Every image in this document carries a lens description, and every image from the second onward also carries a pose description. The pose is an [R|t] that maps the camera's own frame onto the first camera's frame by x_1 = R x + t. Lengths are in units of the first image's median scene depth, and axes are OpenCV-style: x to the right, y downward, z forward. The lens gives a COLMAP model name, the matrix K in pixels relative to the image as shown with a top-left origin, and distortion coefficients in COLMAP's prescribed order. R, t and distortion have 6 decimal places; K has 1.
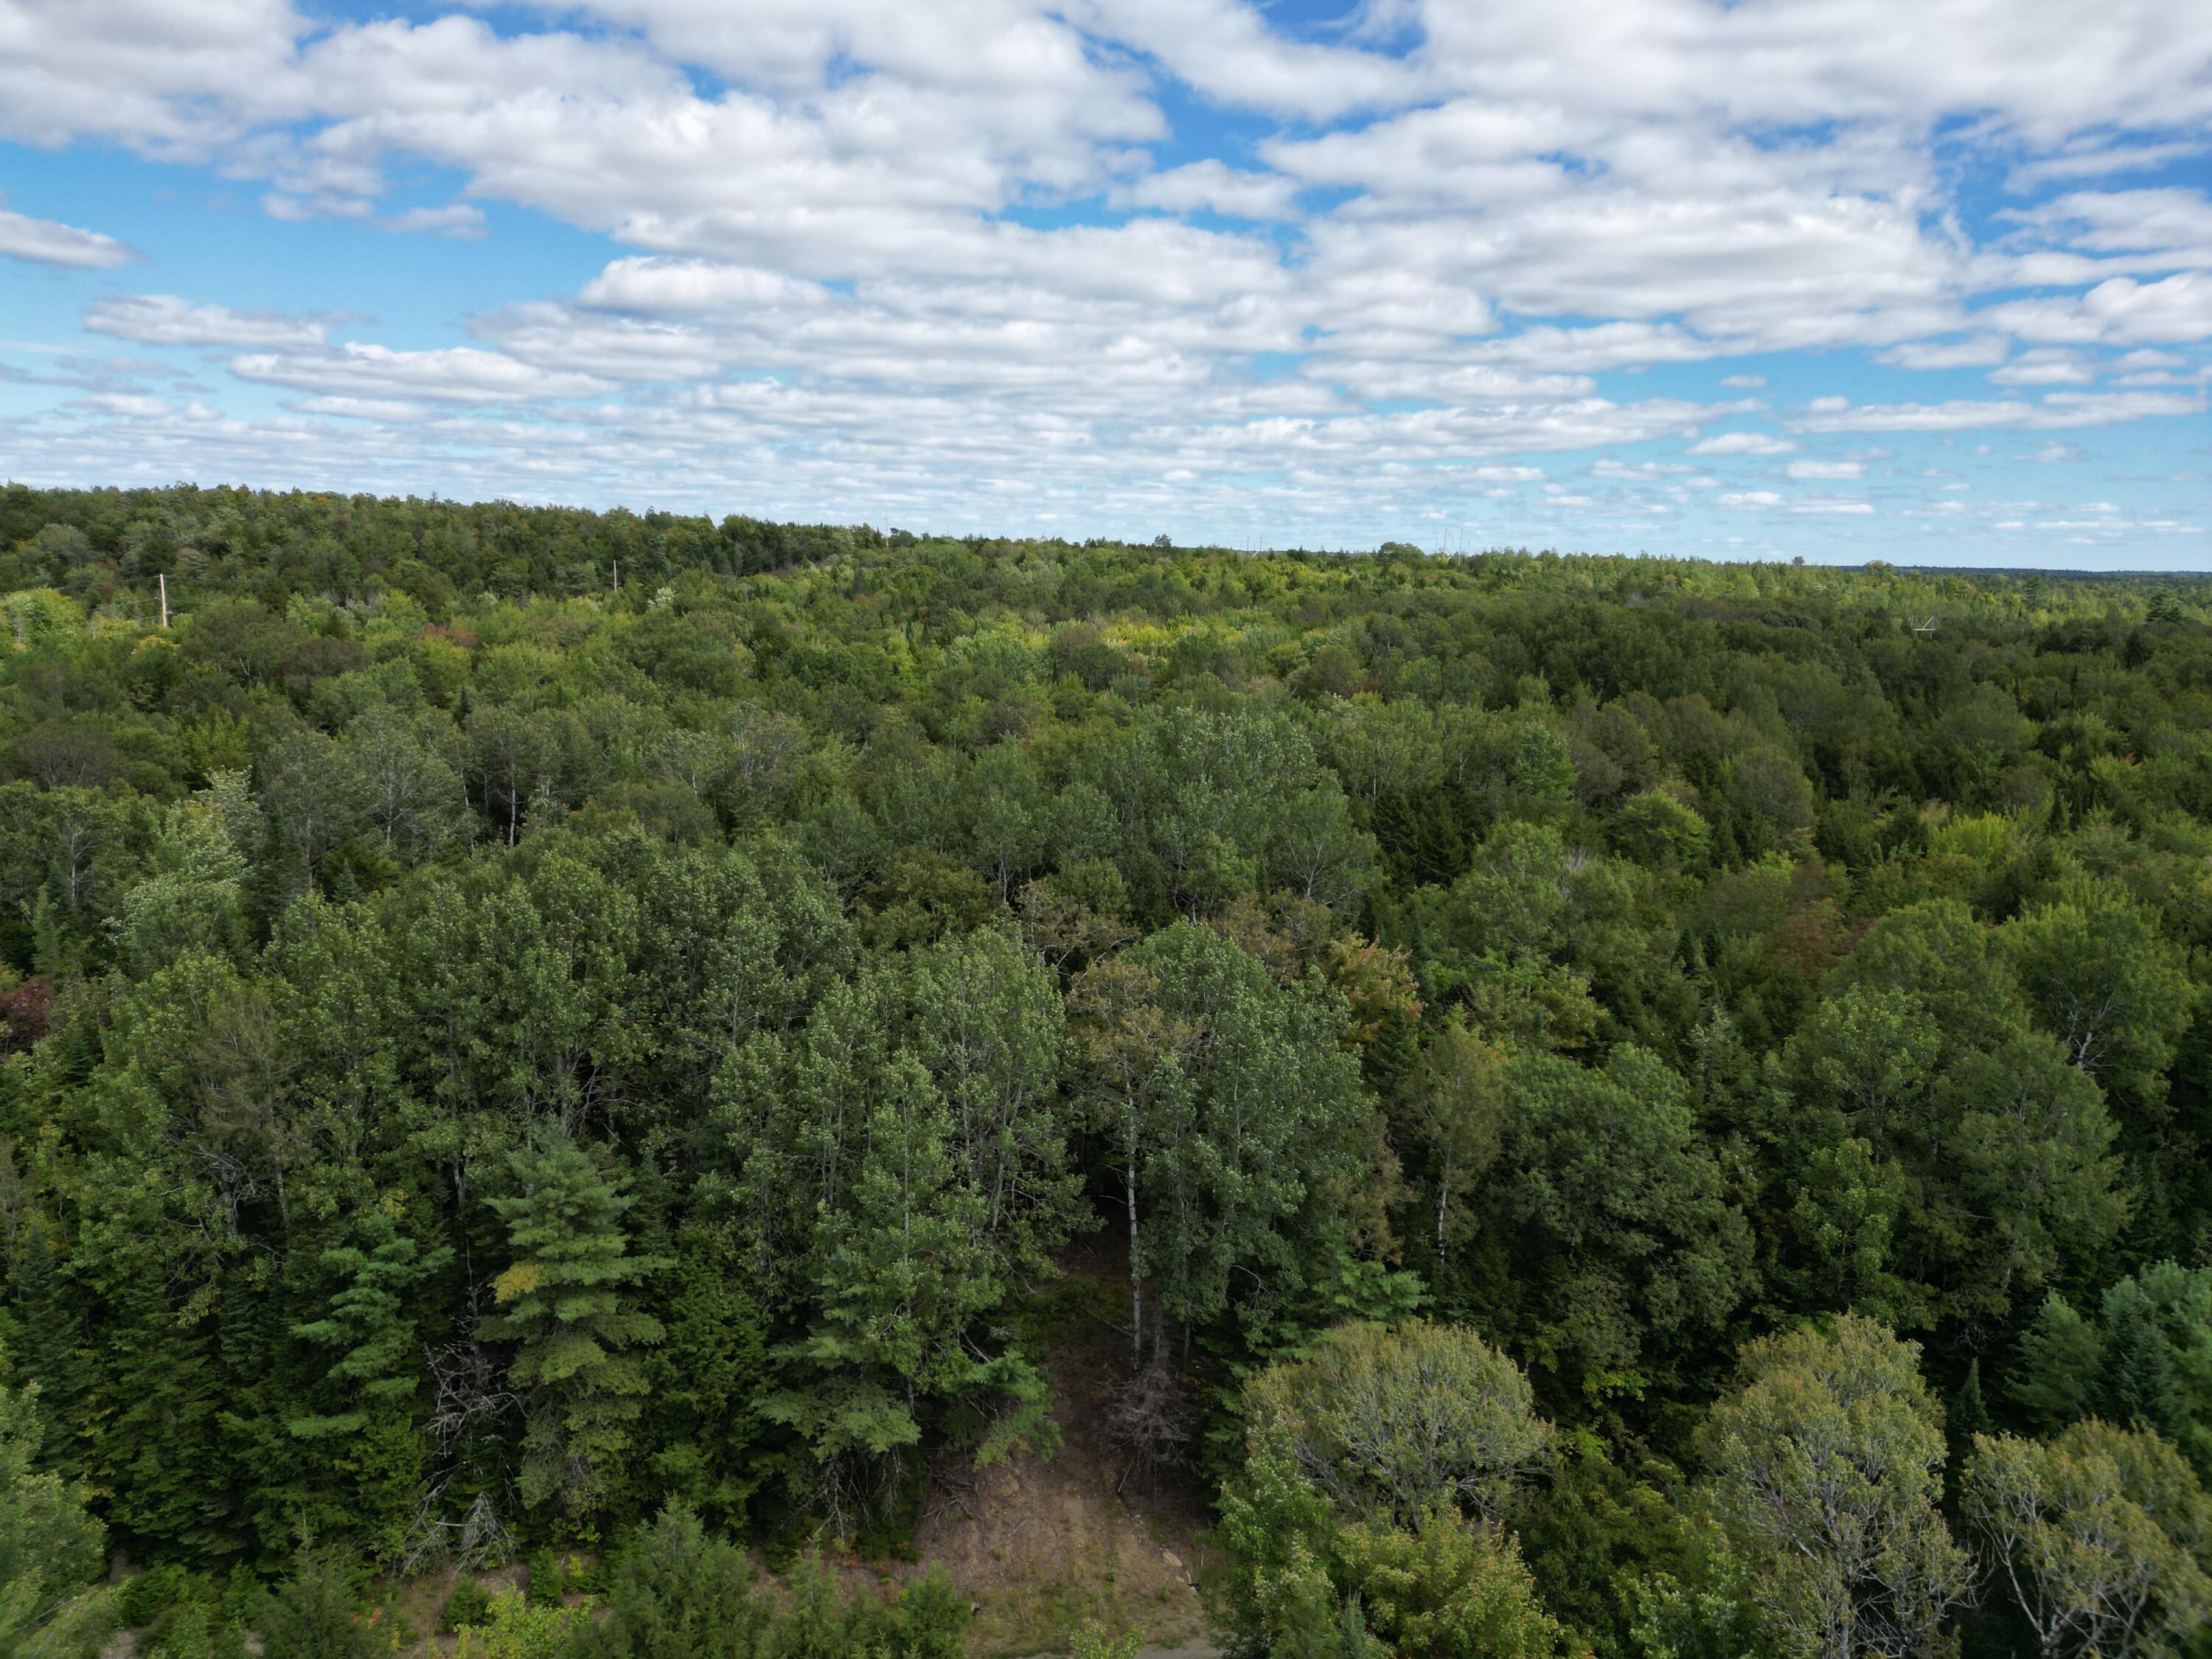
lens RADIAL K [[1524.2, 0, 1104.4], [0, 1524.2, 825.0], [0, 0, 1]] dist [0.077568, -0.084476]
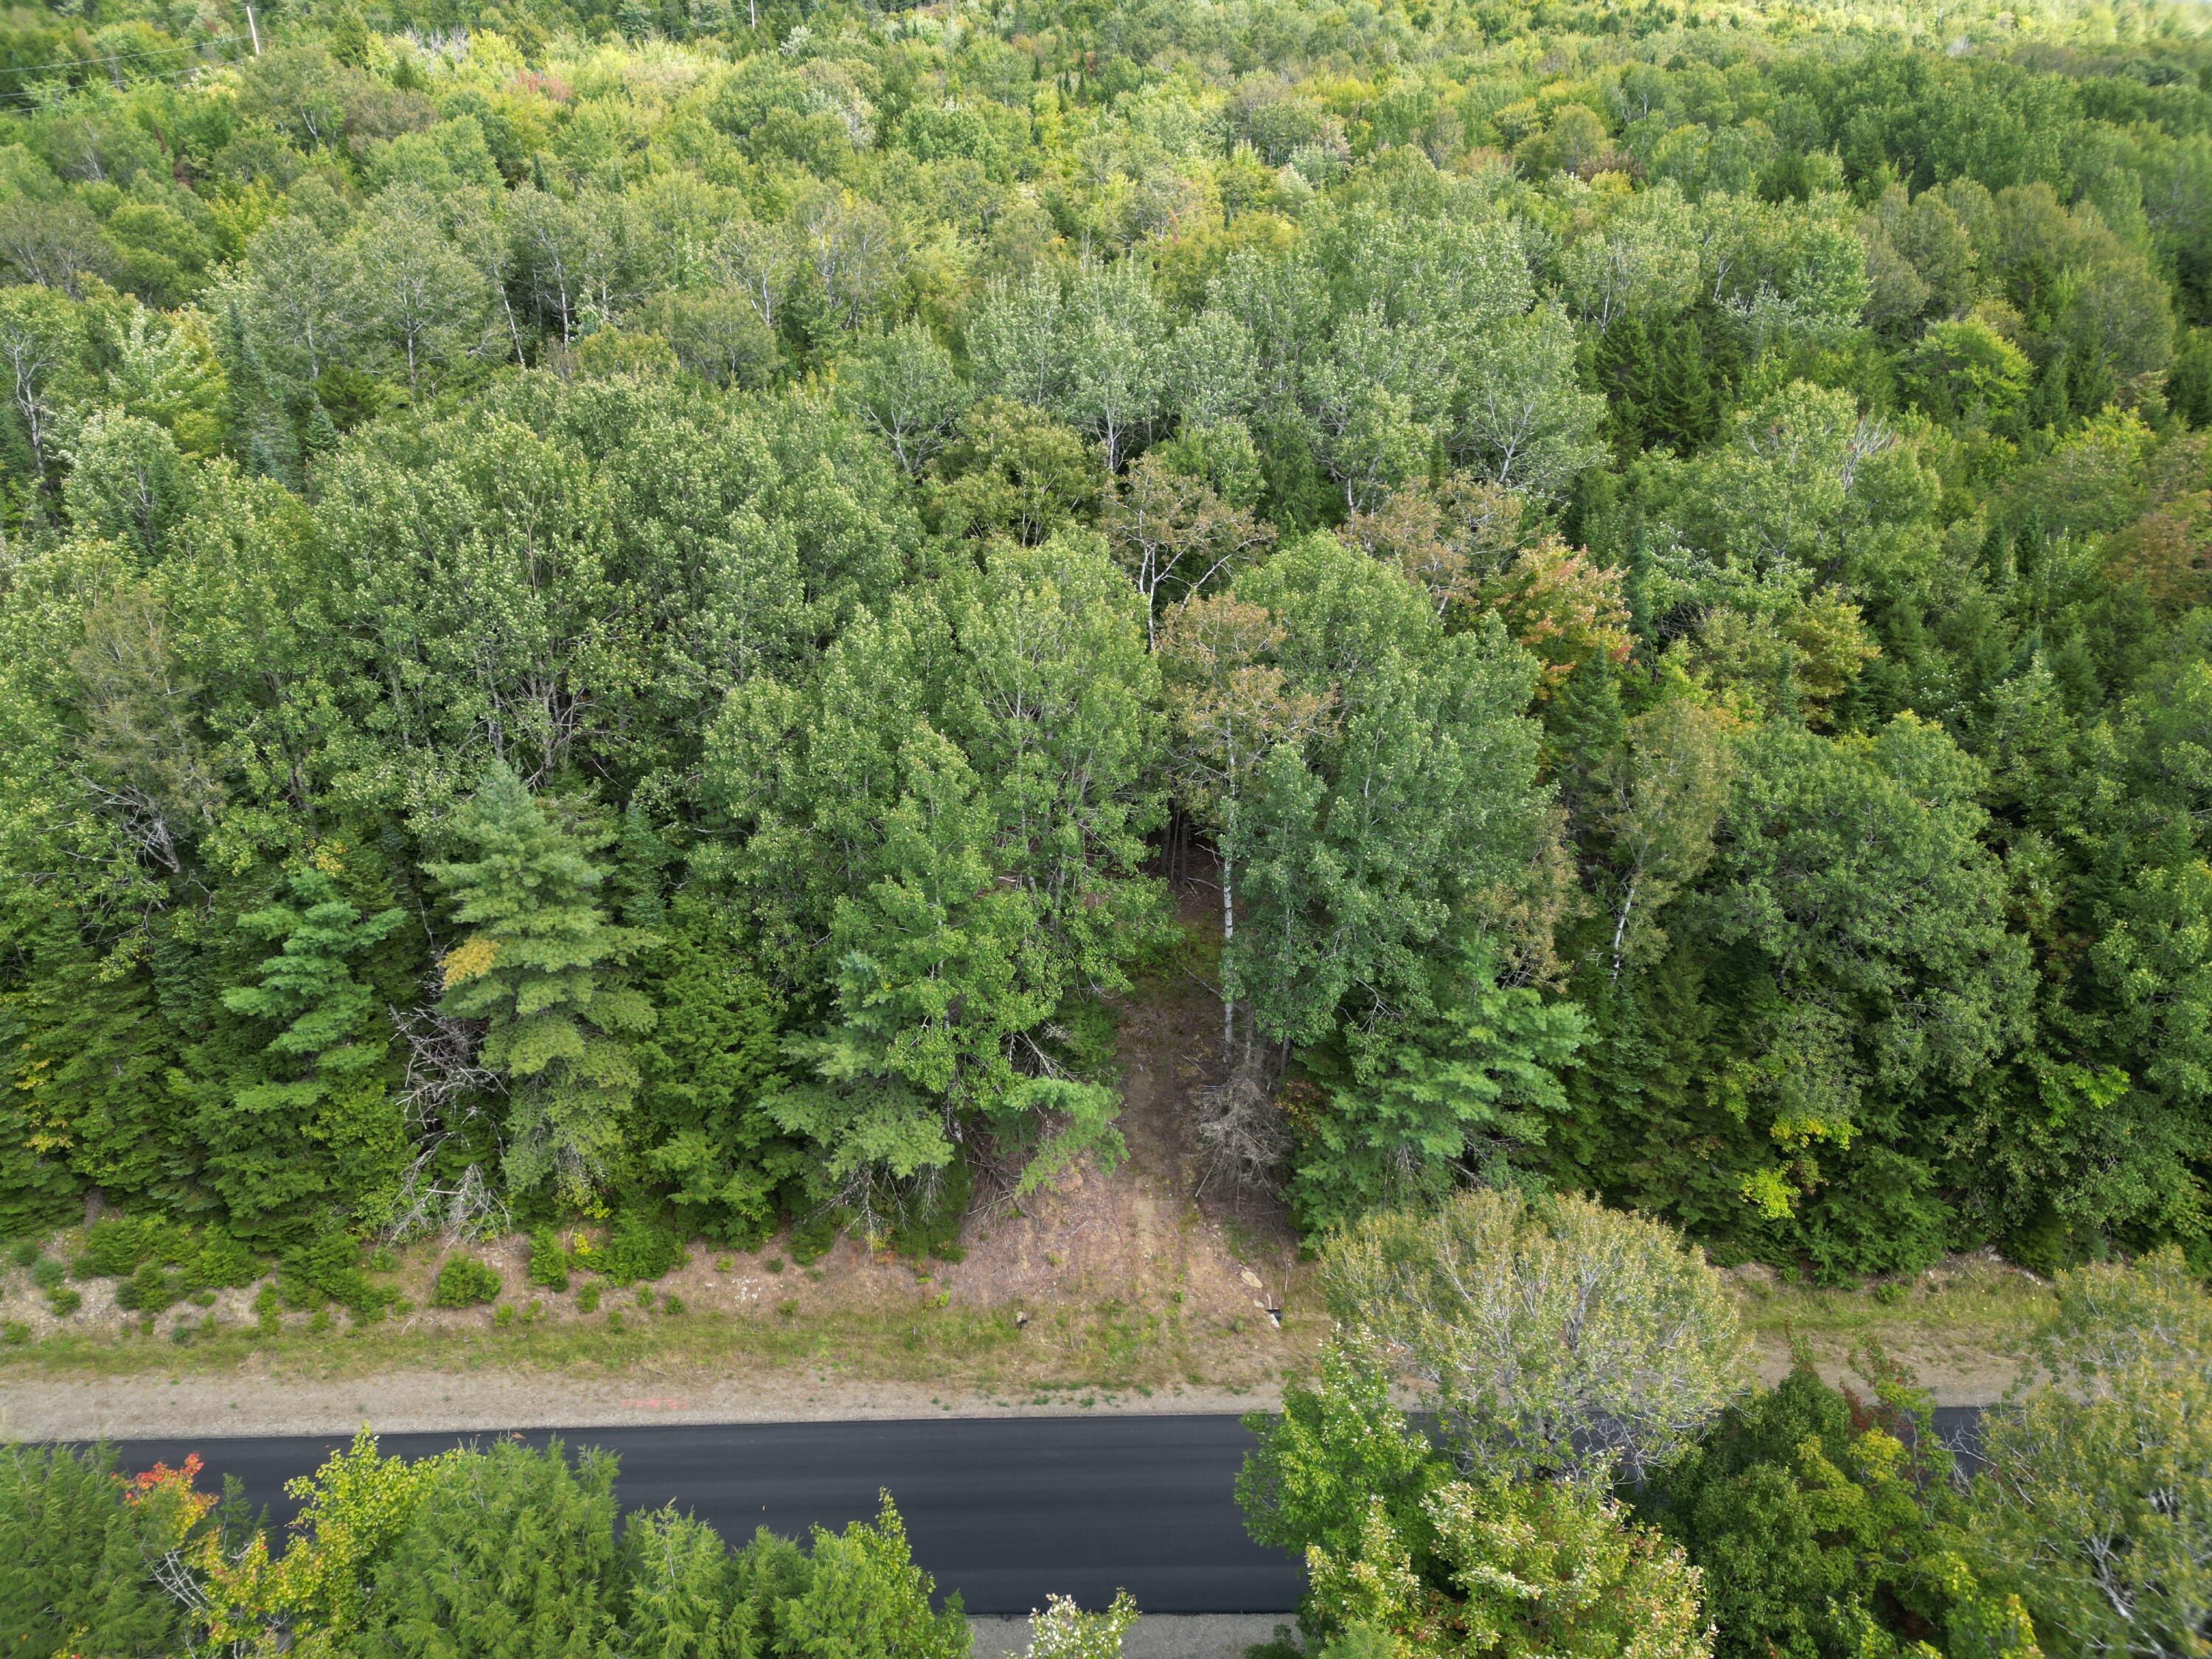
lens RADIAL K [[1524.2, 0, 1104.4], [0, 1524.2, 825.0], [0, 0, 1]] dist [0.077568, -0.084476]
pose [[0.992553, 0.059835, -0.106103, 0.036982], [-0.023096, 0.947683, 0.318376, -0.039901], [0.119602, -0.313555, 0.942008, 0.246483]]
